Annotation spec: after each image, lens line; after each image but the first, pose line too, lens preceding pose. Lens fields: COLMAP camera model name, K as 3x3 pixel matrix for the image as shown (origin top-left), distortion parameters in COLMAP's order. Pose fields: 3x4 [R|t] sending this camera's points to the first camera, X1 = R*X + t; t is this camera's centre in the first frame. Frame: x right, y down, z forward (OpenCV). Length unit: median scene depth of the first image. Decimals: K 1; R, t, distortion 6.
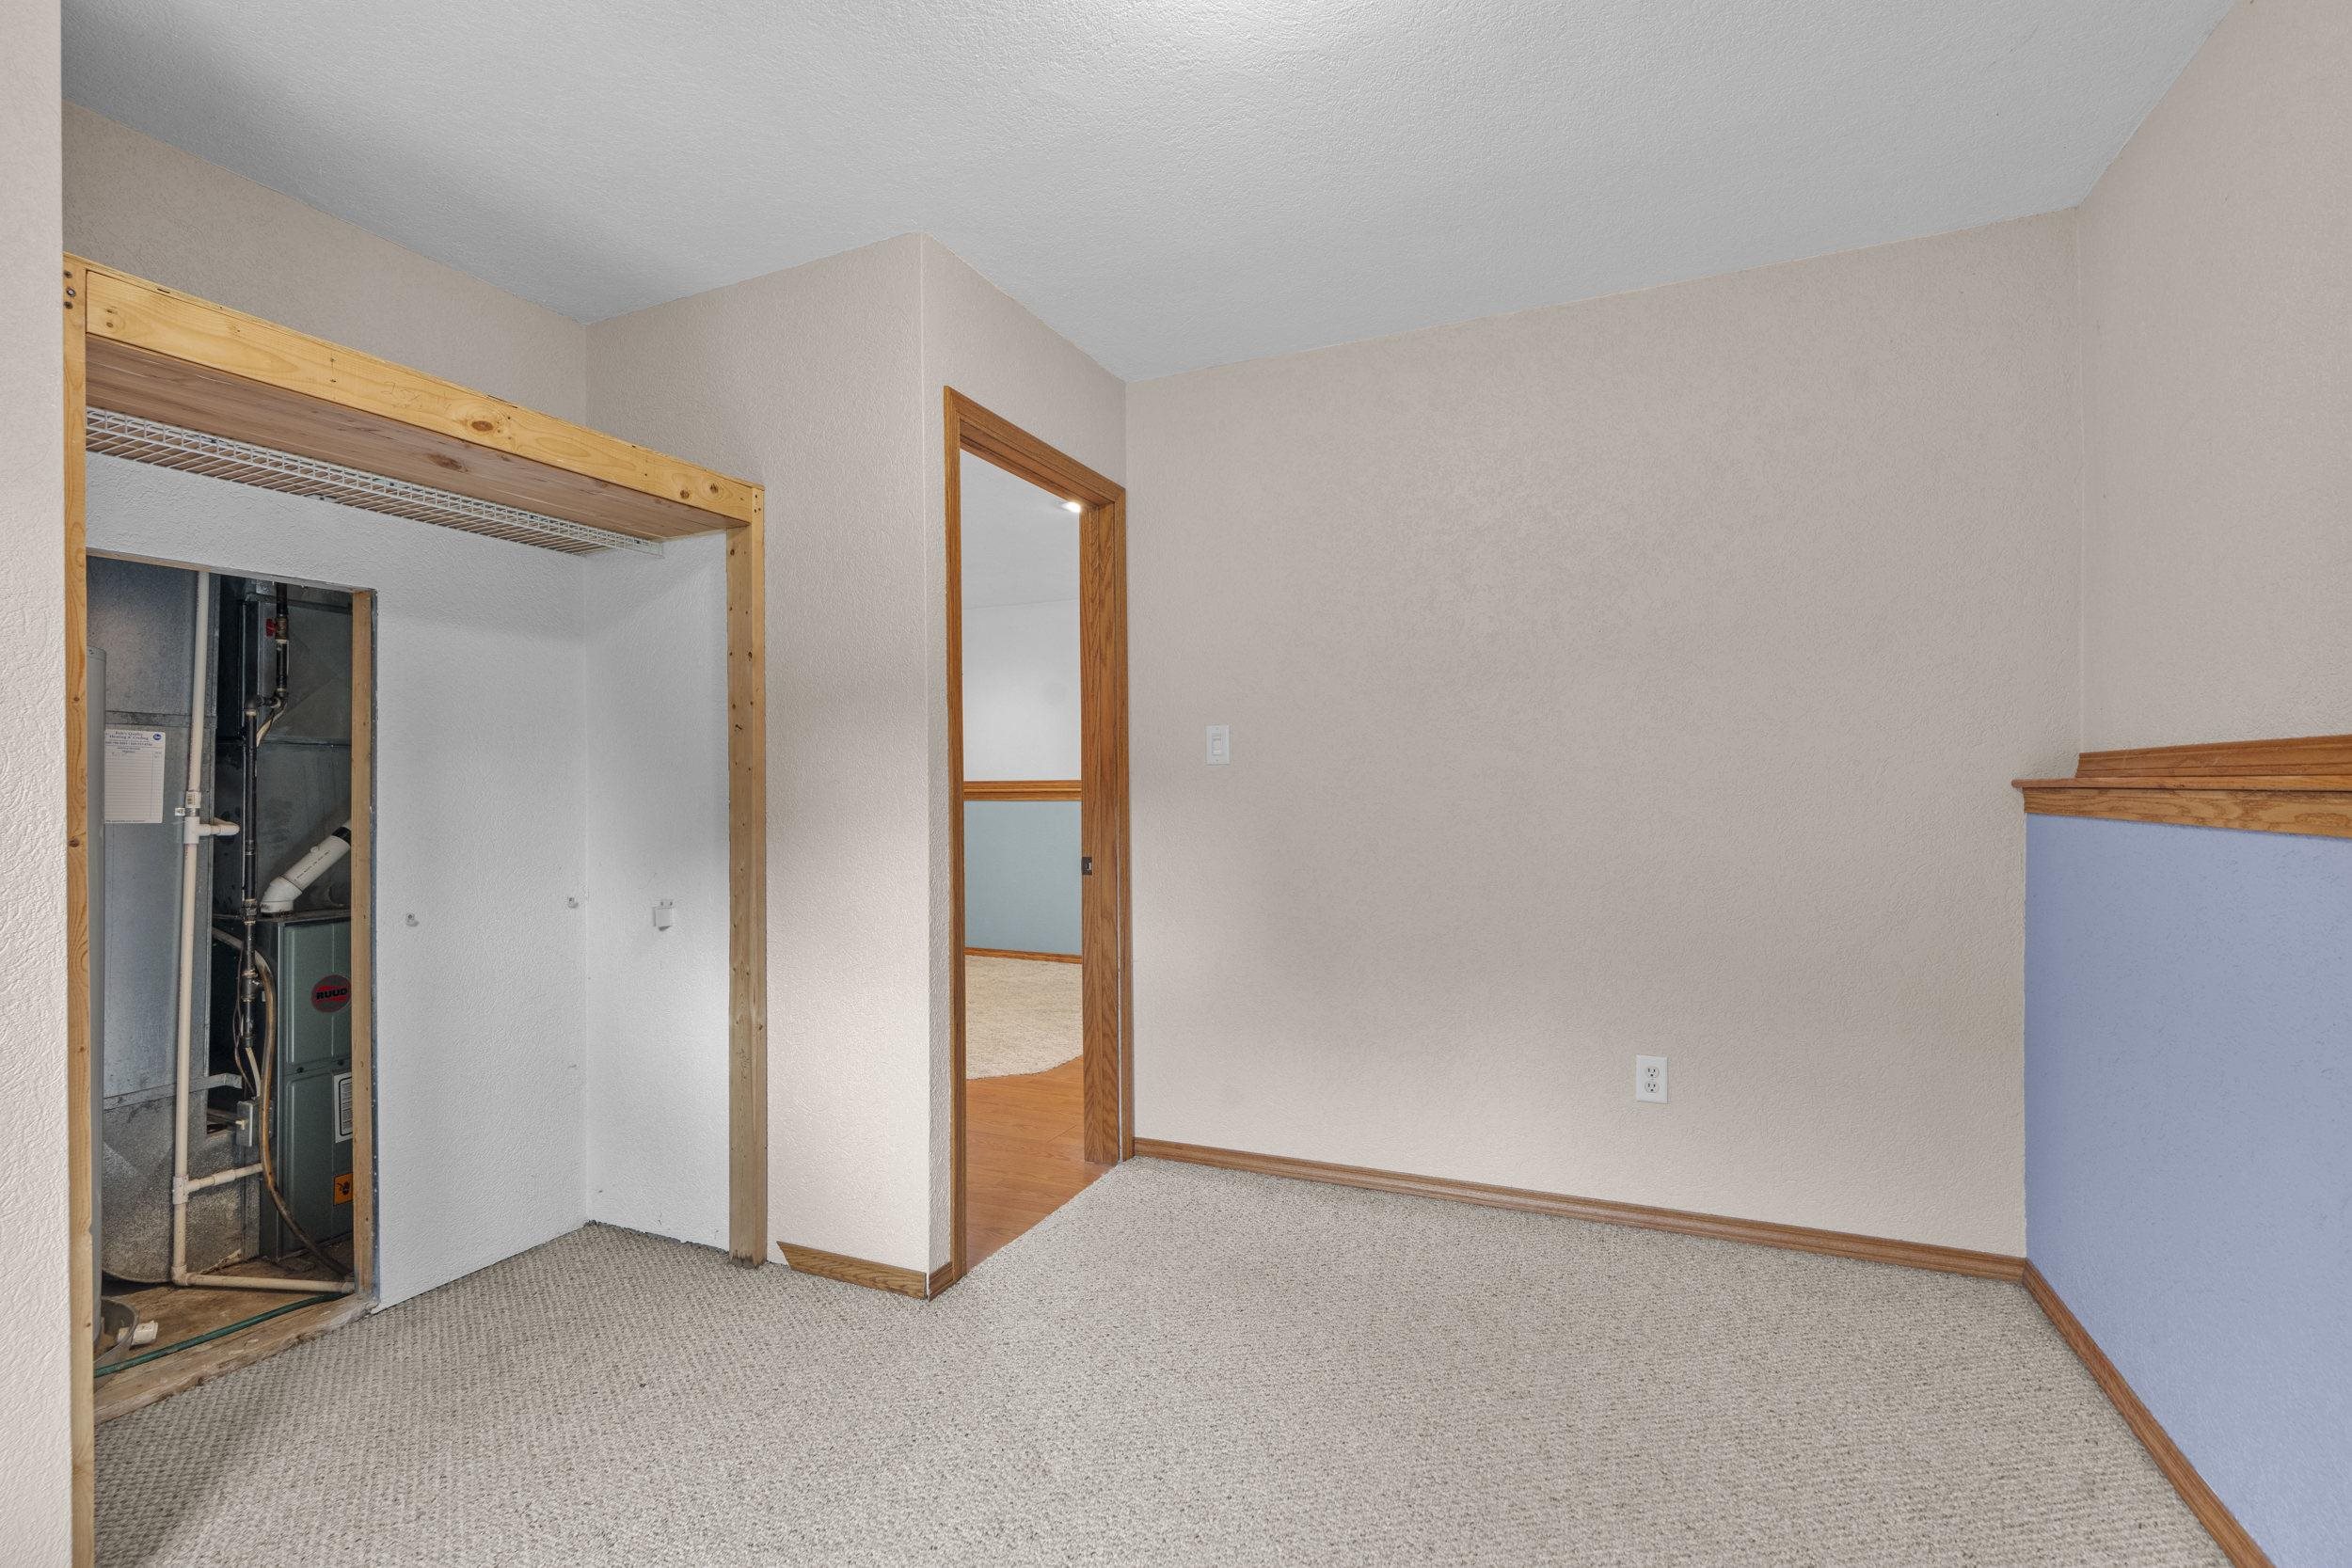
lens RADIAL K [[1060.4, 0, 1171.6], [0, 1060.4, 783.6], [0, 0, 1]] dist [-0.011199, 0.005780]
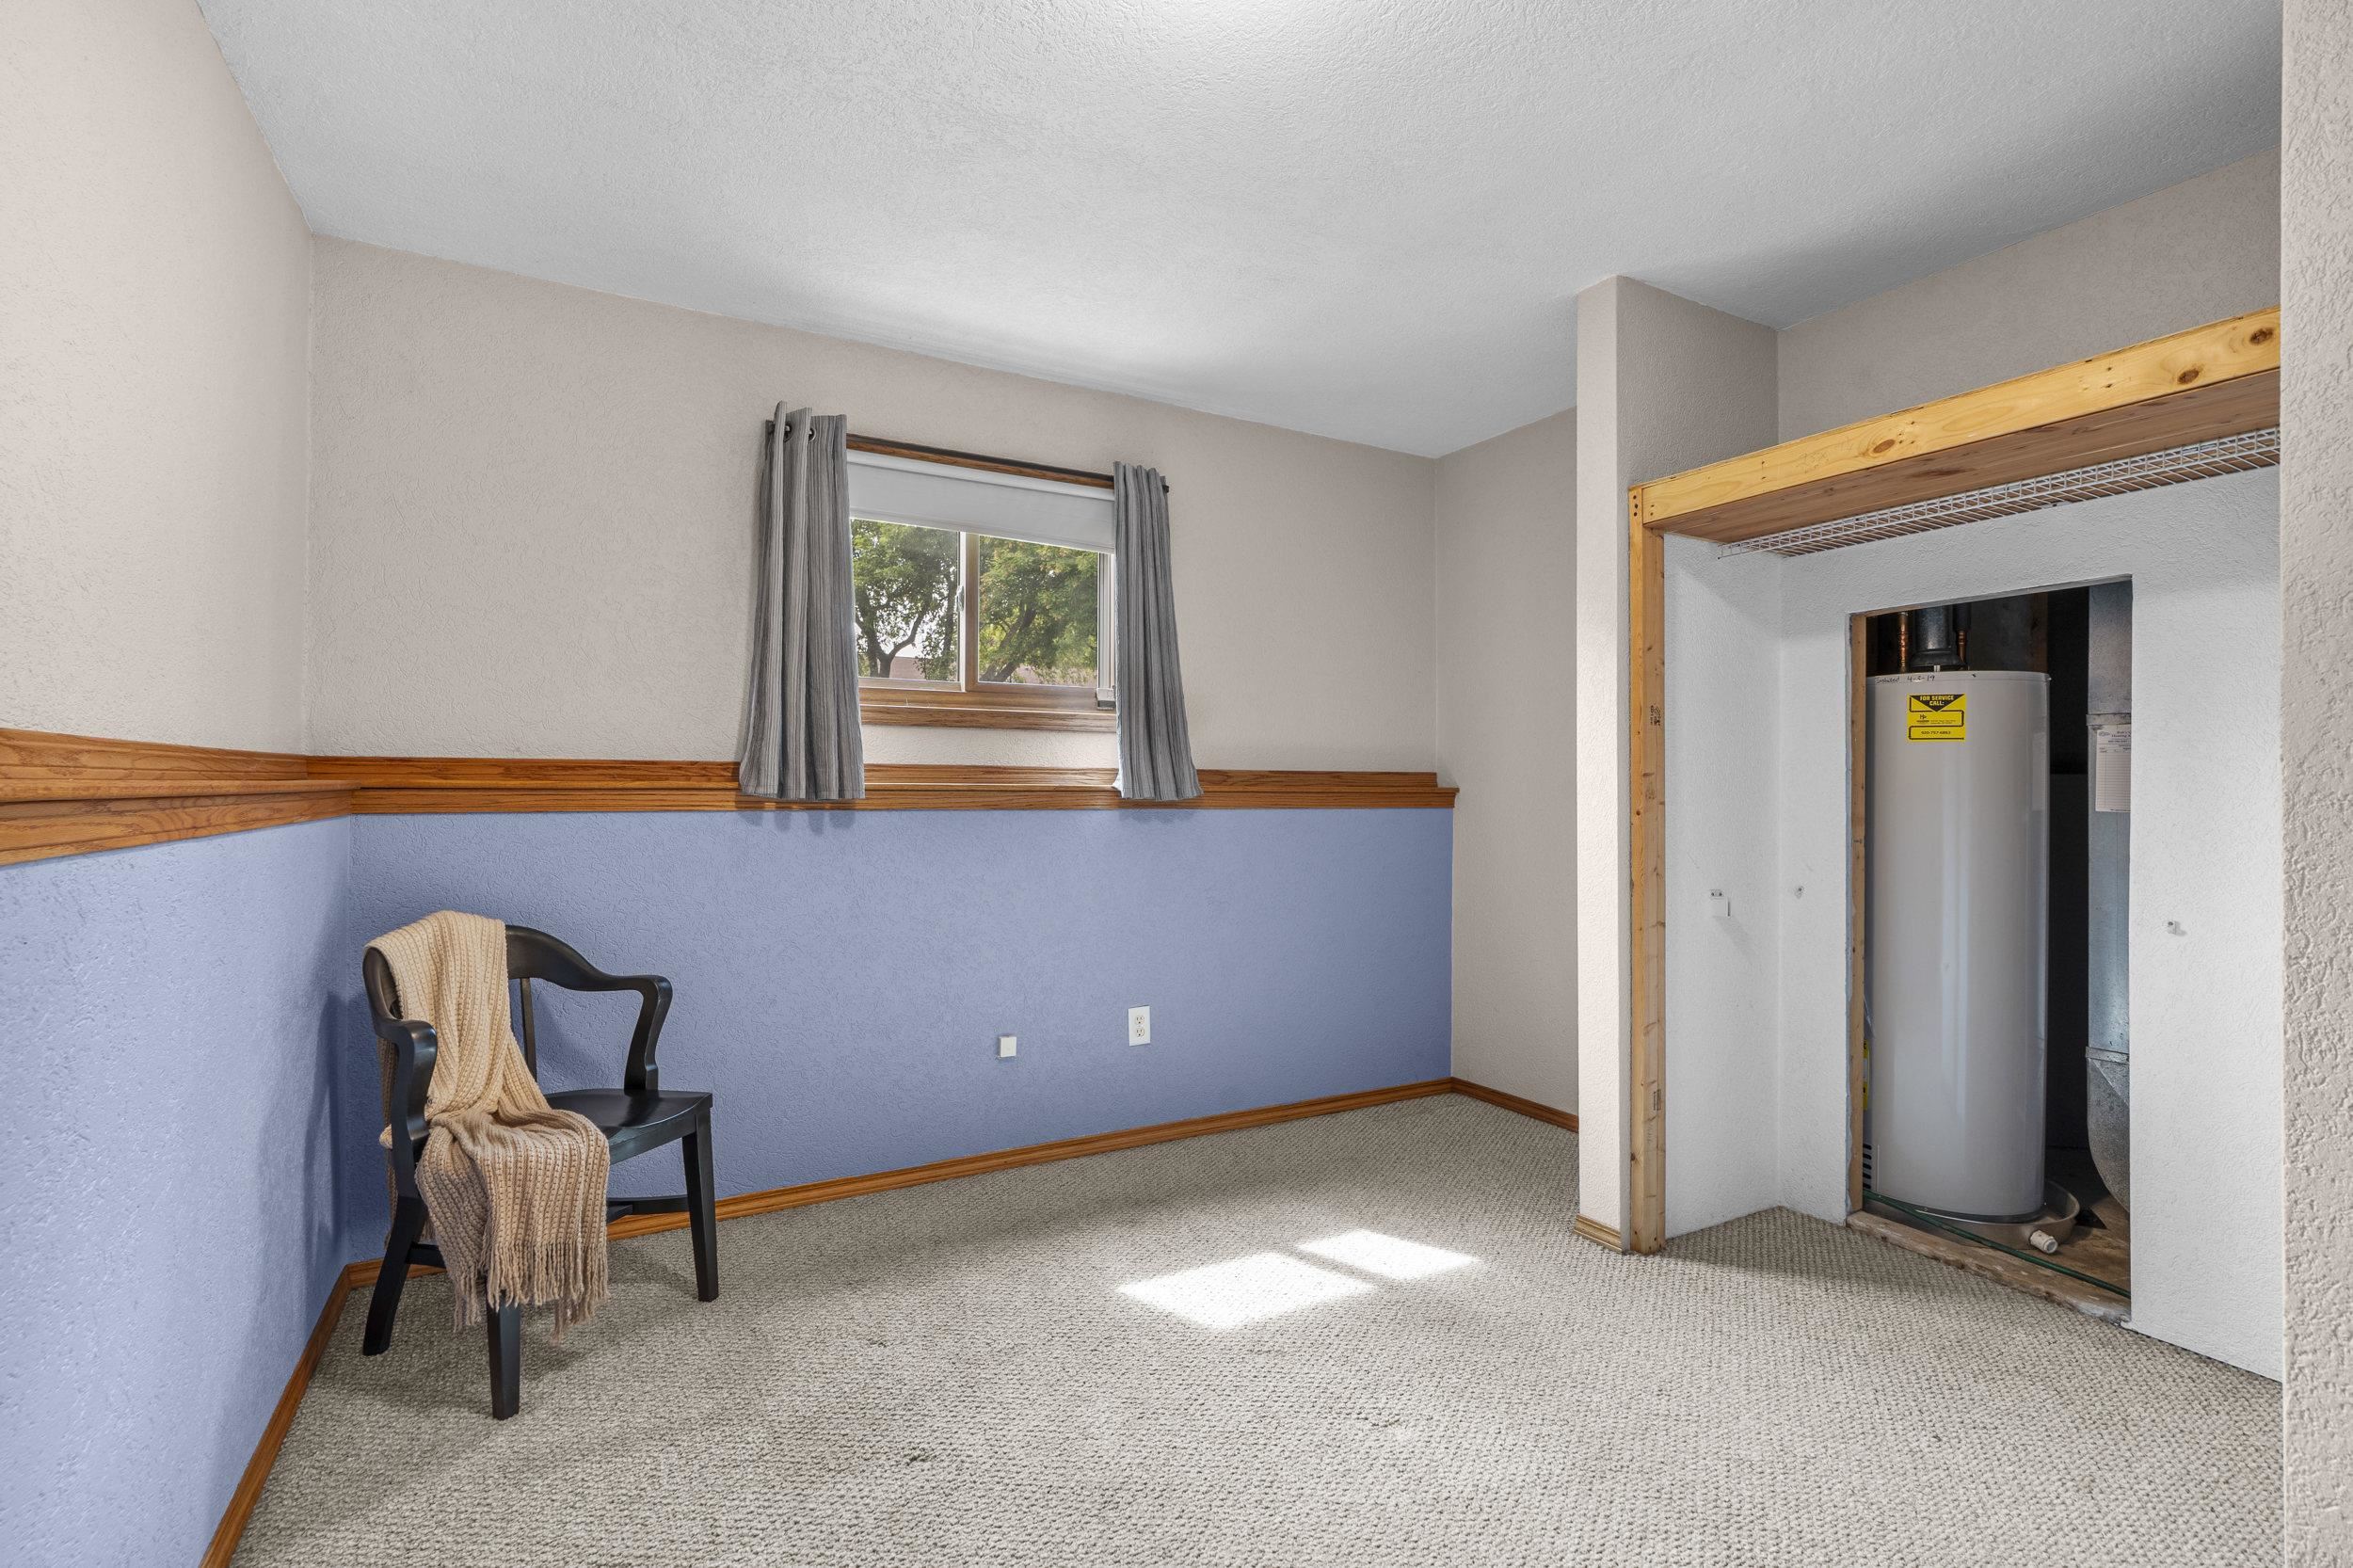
lens RADIAL K [[1061.0, 0, 1169.6], [0, 1061.0, 787.3], [0, 0, 1]] dist [-0.011199, 0.005780]
pose [[-0.594057, 0.000749, -0.804423, 0.558482], [-0.000918, 0.999998, 0.001609, 0.008338], [0.804423, 0.001694, -0.594055, 0.903269]]
